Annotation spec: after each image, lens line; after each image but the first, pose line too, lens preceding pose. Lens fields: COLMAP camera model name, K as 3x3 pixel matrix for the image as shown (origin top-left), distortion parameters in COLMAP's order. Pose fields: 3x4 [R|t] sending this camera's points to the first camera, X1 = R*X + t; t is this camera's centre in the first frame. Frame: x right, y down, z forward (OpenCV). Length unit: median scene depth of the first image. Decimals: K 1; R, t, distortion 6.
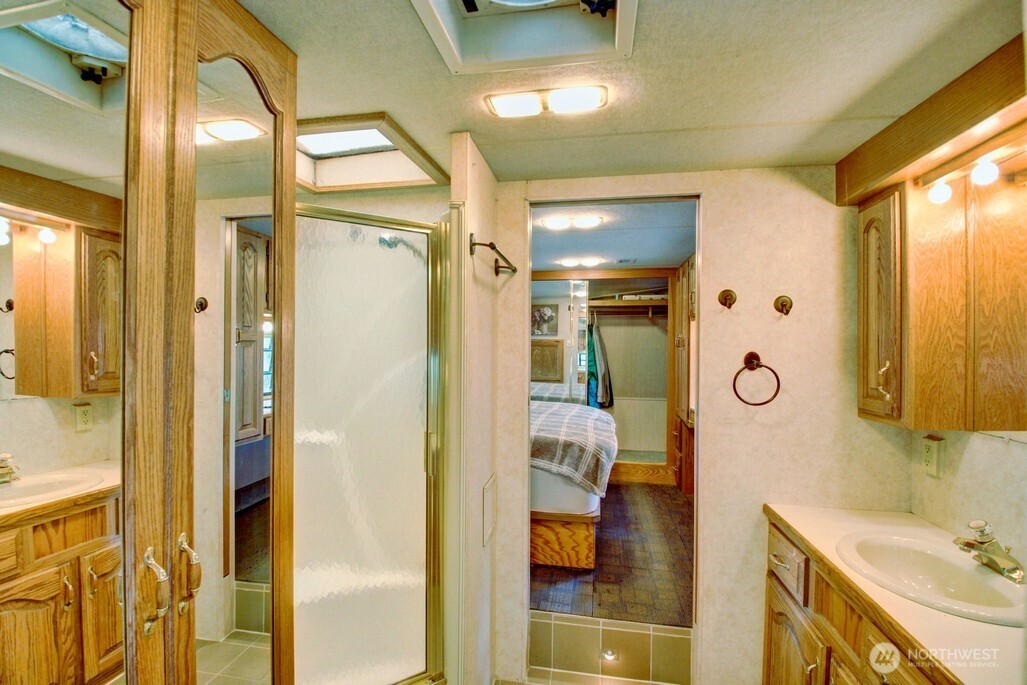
lens RADIAL K [[475.9, 0, 506.7], [0, 475.9, 349.0], [0, 0, 1]] dist [0.003772, -0.018699]
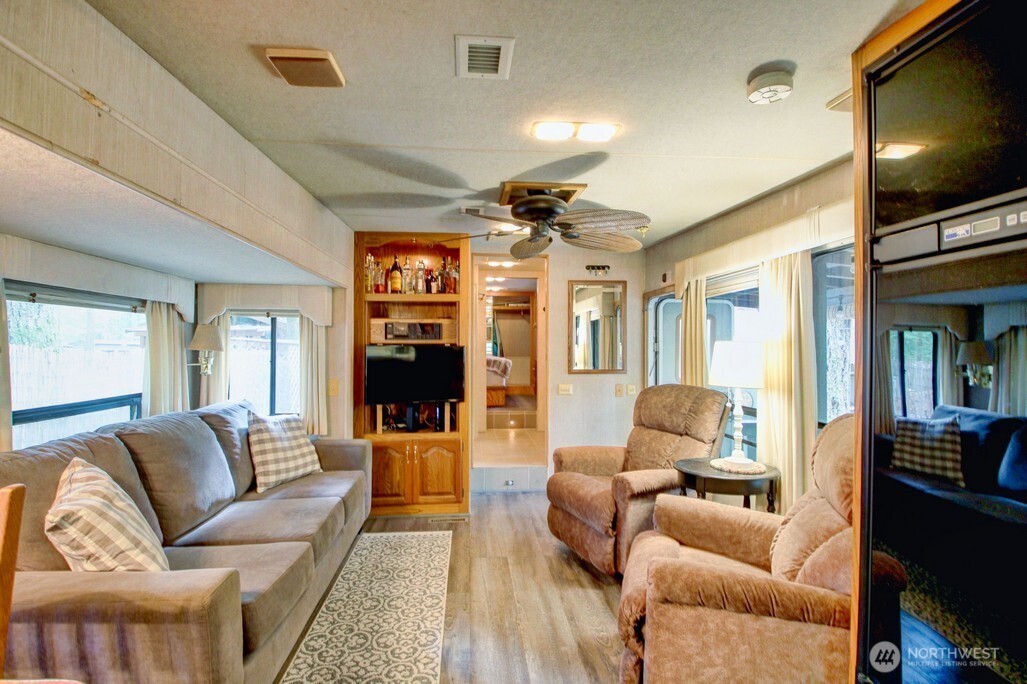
lens RADIAL K [[475.9, 0, 506.7], [0, 475.9, 348.5], [0, 0, 1]] dist [0.003772, -0.018699]
pose [[0.964528, -0.005116, 0.263933, -0.682841], [0.004491, 0.999986, 0.002971, 0.156980], [-0.263944, -0.001681, 0.964537, -2.140168]]
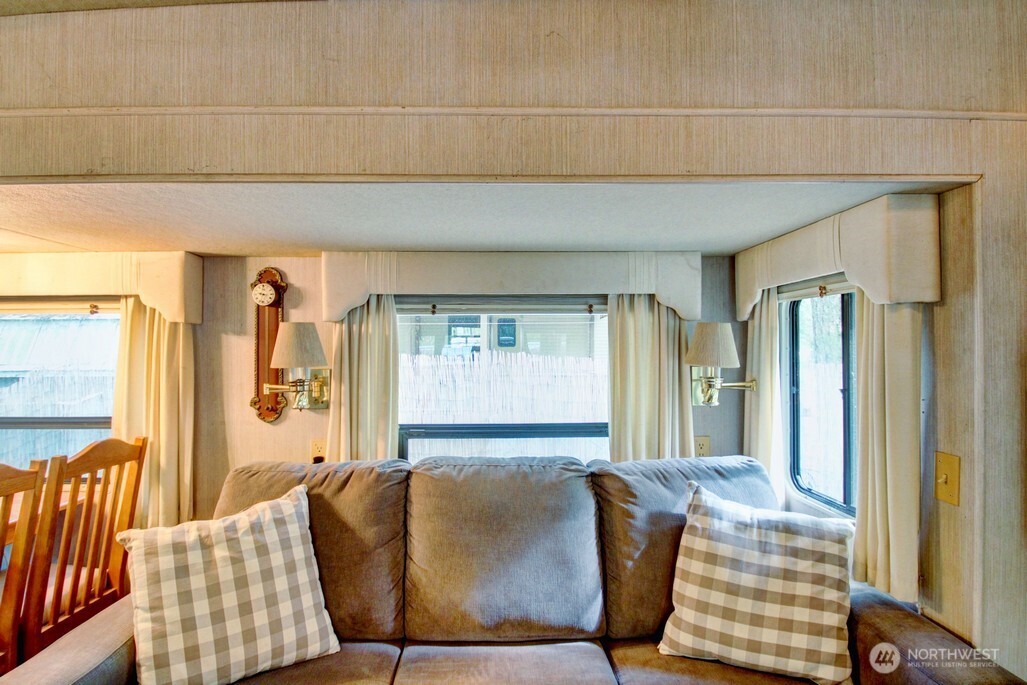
lens RADIAL K [[526.2, 0, 513.1], [0, 526.2, 349.5], [0, 0, 1]] dist [0.004099, -0.017515]
pose [[0.213435, -0.015634, -0.976832, -0.276499], [0.003688, 0.999878, -0.015197, 0.146230], [0.976950, -0.000359, 0.213466, -0.901599]]
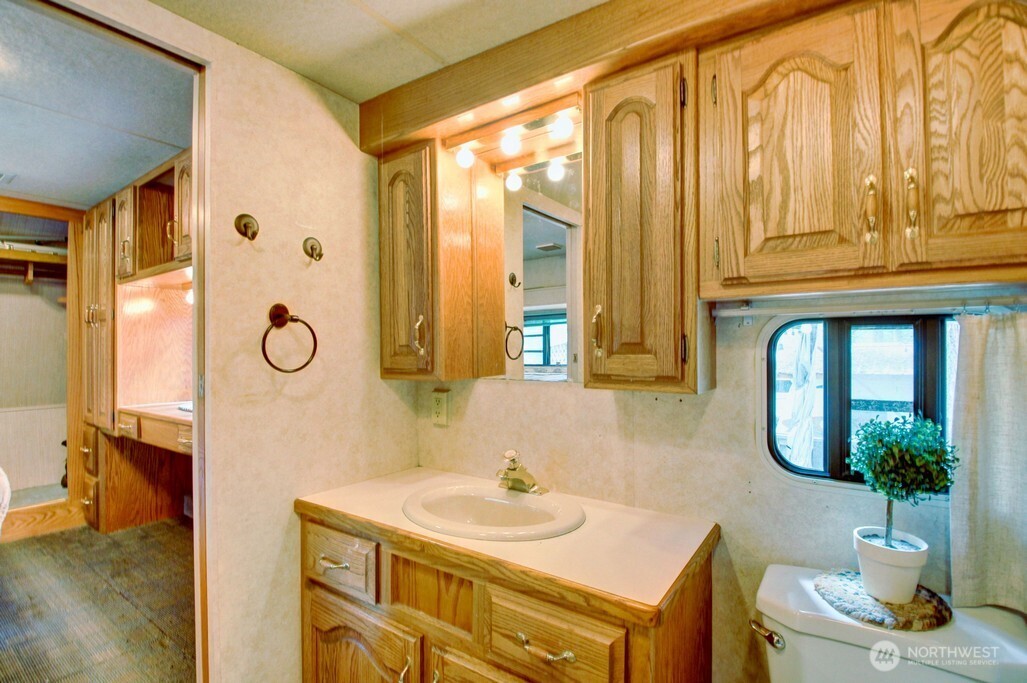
lens RADIAL K [[475.9, 0, 506.7], [0, 475.9, 348.0], [0, 0, 1]] dist [0.003772, -0.018699]
pose [[0.413110, -0.003992, 0.910672, -0.023426], [0.011959, 0.999928, -0.001042, 0.077897], [-0.910602, 0.011321, 0.413128, 0.341325]]
